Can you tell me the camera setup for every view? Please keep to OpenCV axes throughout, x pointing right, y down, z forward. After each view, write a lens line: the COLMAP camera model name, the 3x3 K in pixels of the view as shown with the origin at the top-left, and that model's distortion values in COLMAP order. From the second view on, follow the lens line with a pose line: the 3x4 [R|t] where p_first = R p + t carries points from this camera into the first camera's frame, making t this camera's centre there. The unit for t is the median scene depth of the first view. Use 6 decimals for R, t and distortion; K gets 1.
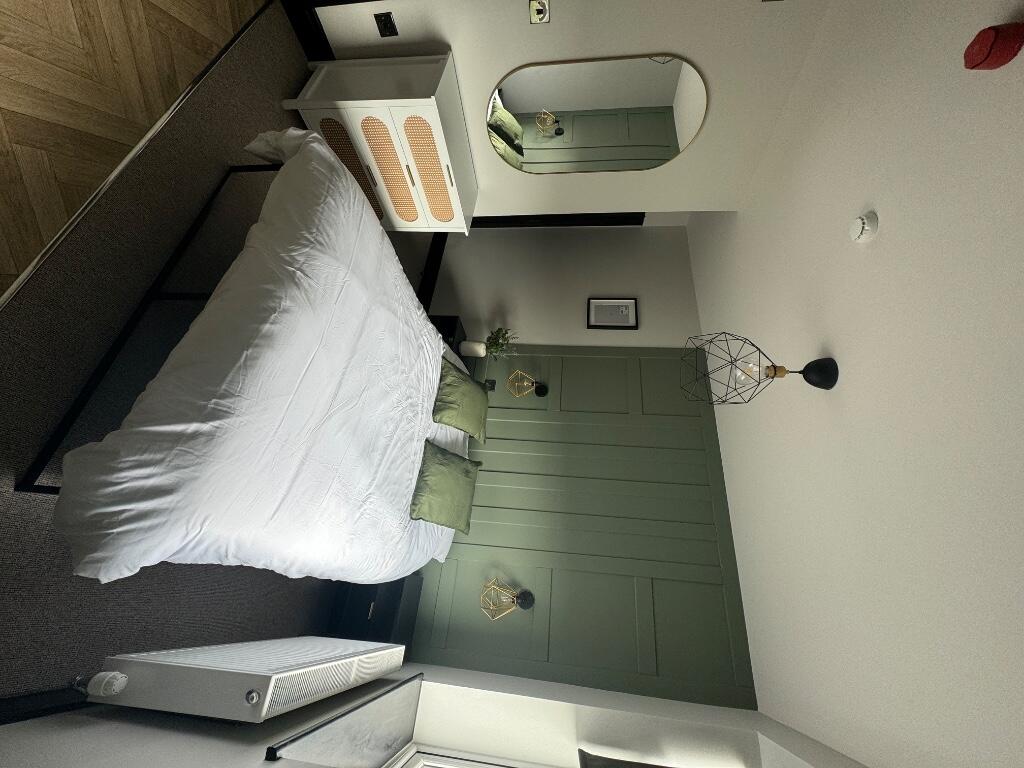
lens RADIAL K [[408.8, 0, 512.0], [0, 408.8, 384.0], [0, 0, 1]] dist [0.000657, 0.000077]
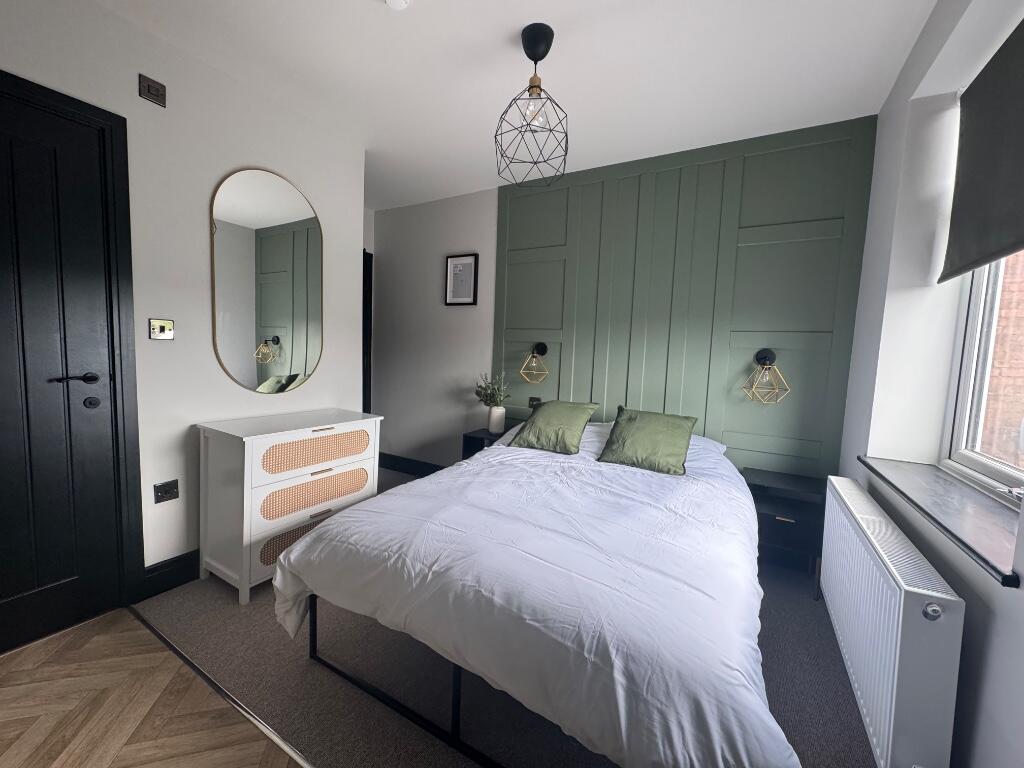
lens RADIAL K [[410.8, 0, 510.4], [0, 410.8, 383.4], [0, 0, 1]] dist [-0.000378, 0.000105]
pose [[0.004989, -0.998263, 0.058695, -0.125891], [0.999755, 0.003713, -0.021832, -0.064623], [0.021576, 0.058790, 0.998037, 0.053188]]
